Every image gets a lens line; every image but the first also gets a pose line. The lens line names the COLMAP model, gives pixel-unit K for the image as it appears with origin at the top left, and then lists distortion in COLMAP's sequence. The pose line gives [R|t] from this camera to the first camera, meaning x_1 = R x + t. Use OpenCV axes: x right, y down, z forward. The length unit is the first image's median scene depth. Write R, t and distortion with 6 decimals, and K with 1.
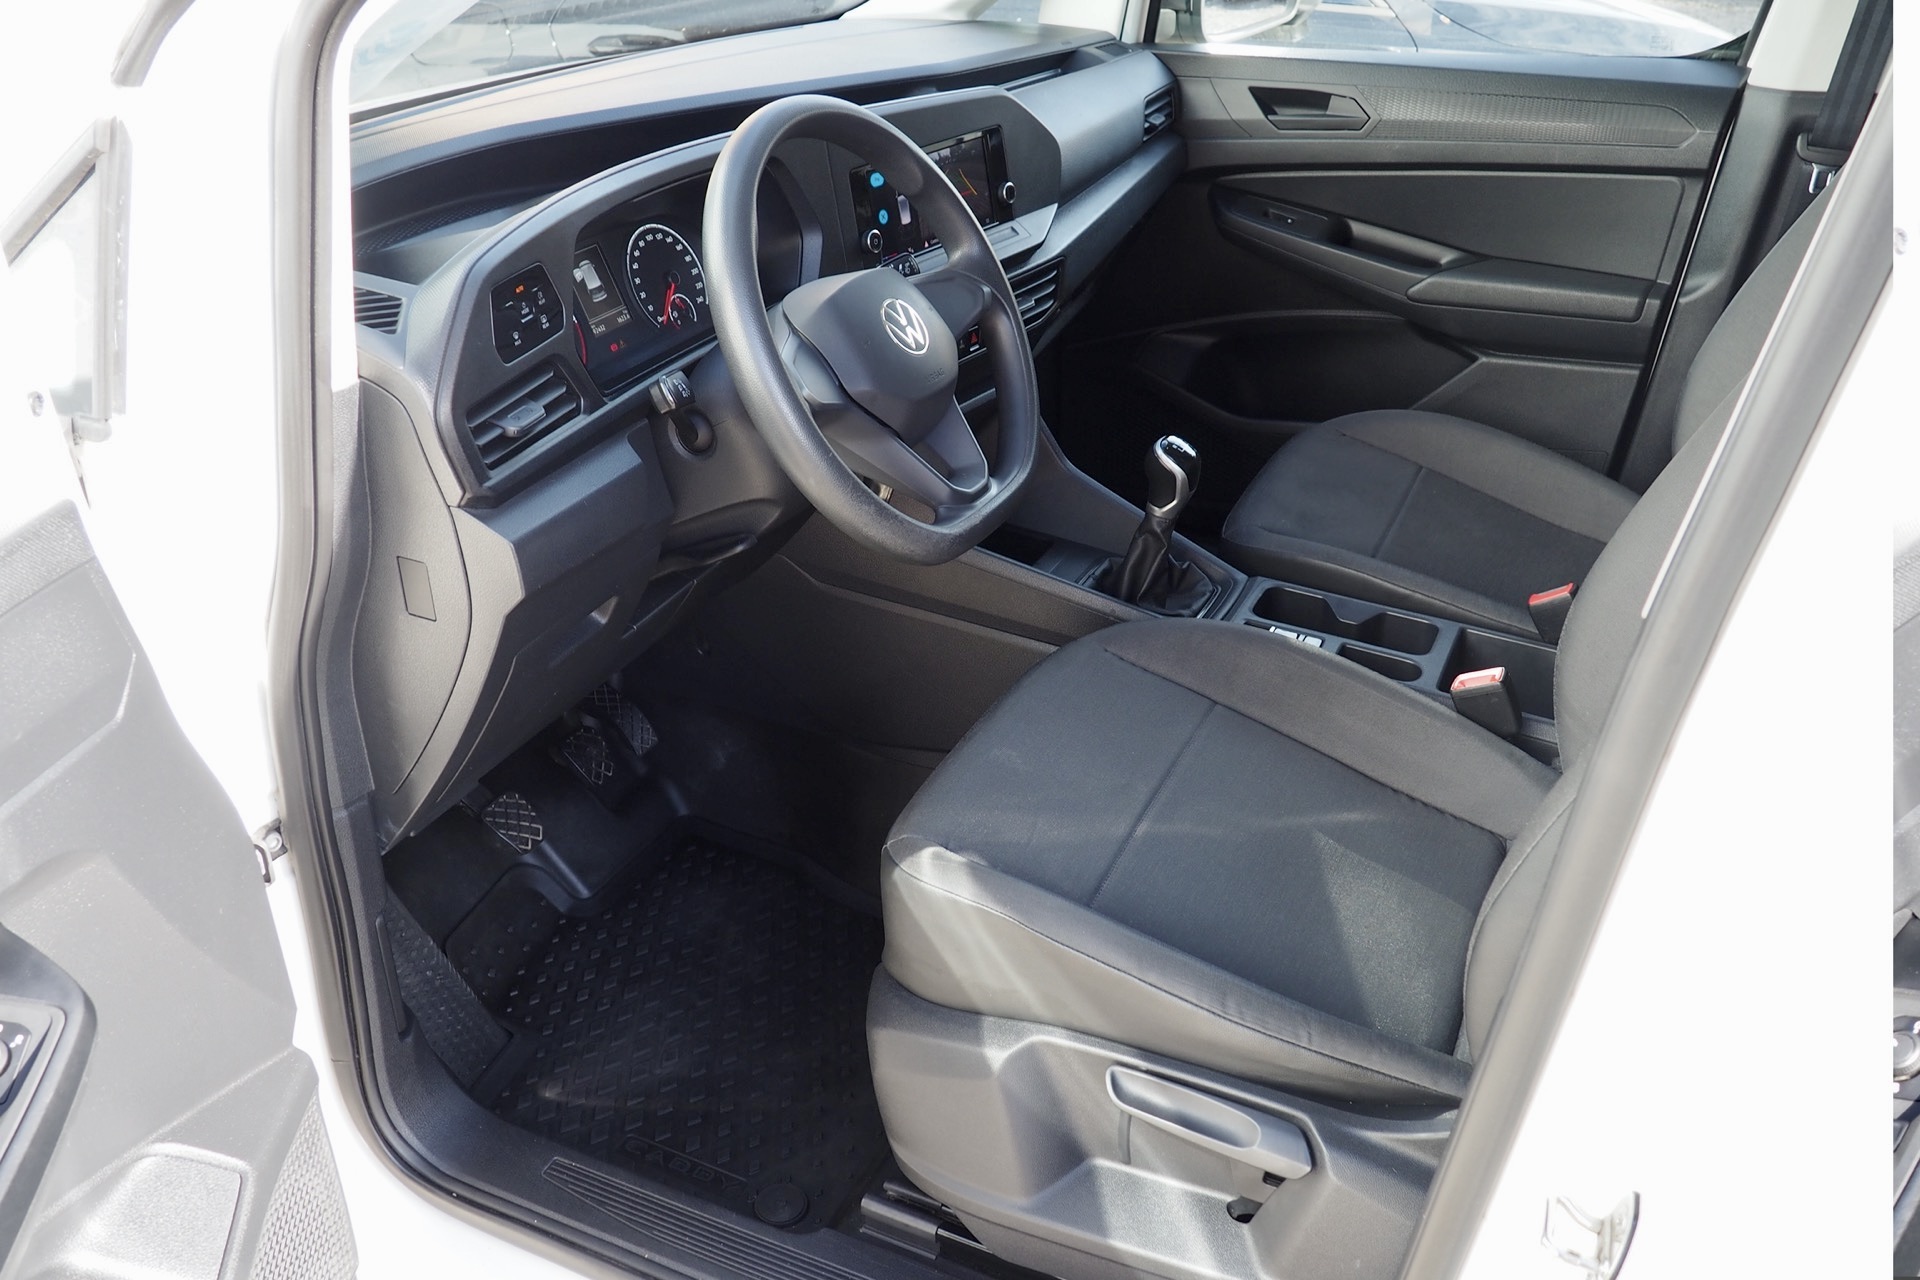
lens RADIAL K [[1534.1, 0, 960.0], [0, 1534.1, 640.0], [0, 0, 1]] dist [-0.031467, 0.008955]
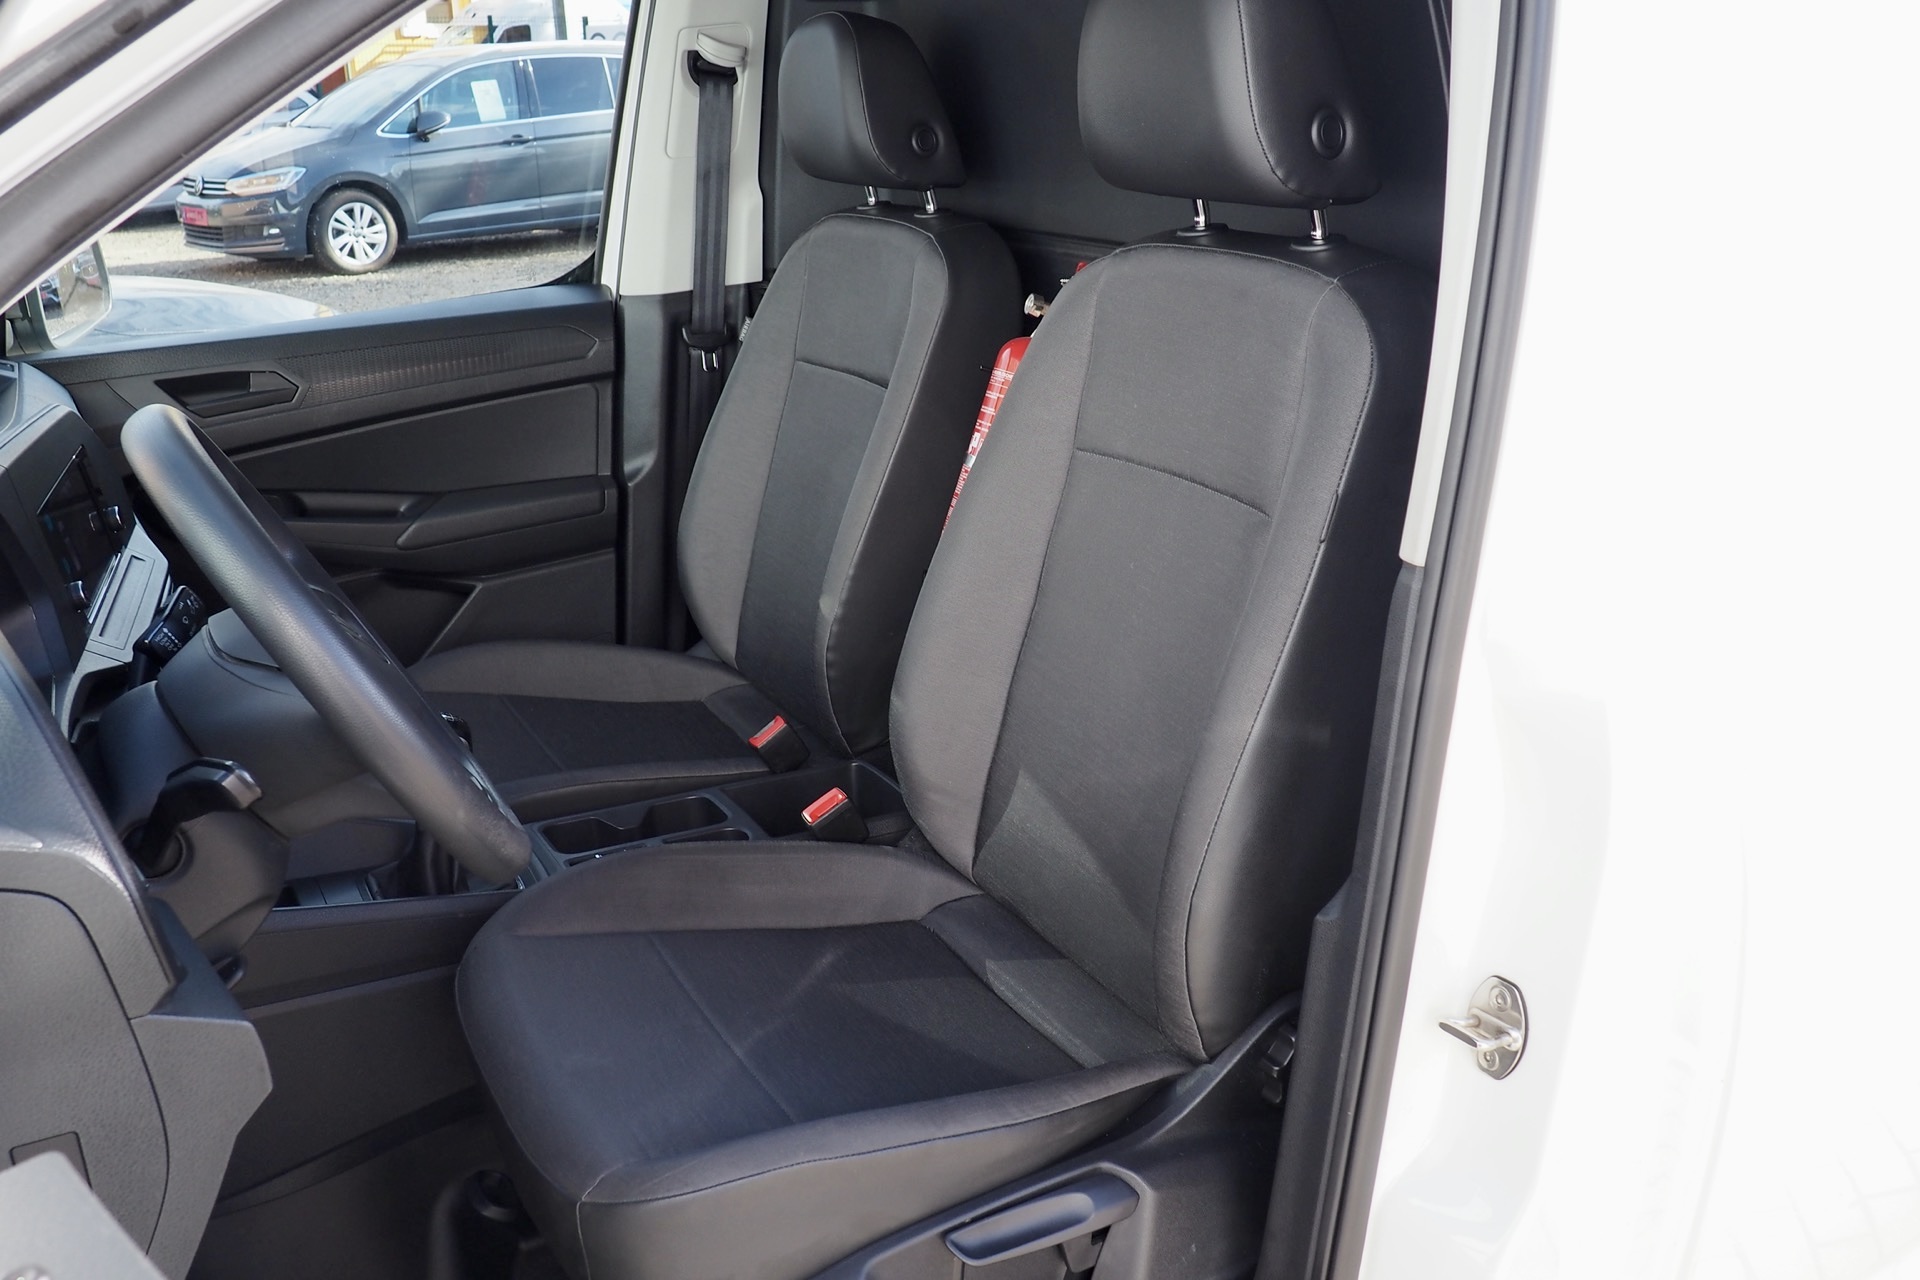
lens RADIAL K [[1534.1, 0, 960.0], [0, 1534.1, 640.0], [0, 0, 1]] dist [-0.031467, 0.008955]
pose [[0.593945, -0.294983, 0.748474, -0.266362], [0.418719, 0.907758, 0.025487, -0.046710], [-0.686952, 0.298262, 0.662674, 0.121119]]
